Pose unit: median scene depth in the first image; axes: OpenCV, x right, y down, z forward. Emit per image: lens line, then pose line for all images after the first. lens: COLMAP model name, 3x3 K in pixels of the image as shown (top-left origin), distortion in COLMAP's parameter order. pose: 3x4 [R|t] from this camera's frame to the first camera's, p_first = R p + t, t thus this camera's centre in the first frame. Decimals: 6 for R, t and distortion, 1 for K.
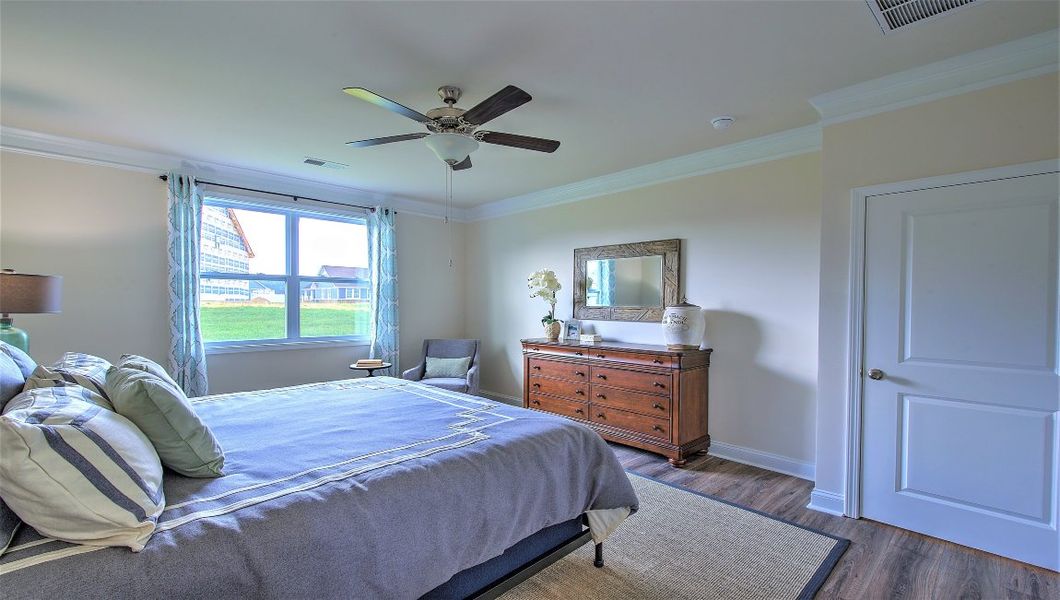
lens RADIAL K [[464.0, 0, 534.1], [0, 464.0, 307.3], [0, 0, 1]] dist [-0.000531, 0.000093]
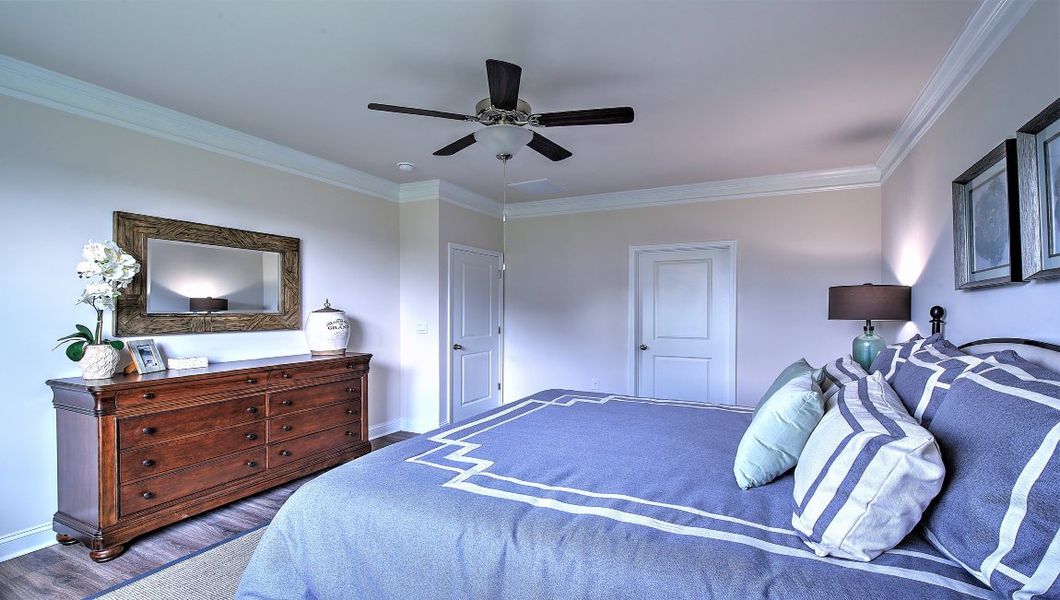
lens RADIAL K [[464.0, 0, 531.7], [0, 464.0, 299.3], [0, 0, 1]] dist [-0.000531, 0.000093]
pose [[-0.317262, 0.012947, 0.948250, -0.722849], [0.005470, 0.999915, -0.011823, -0.012916], [-0.948322, 0.001436, -0.317306, 0.853238]]
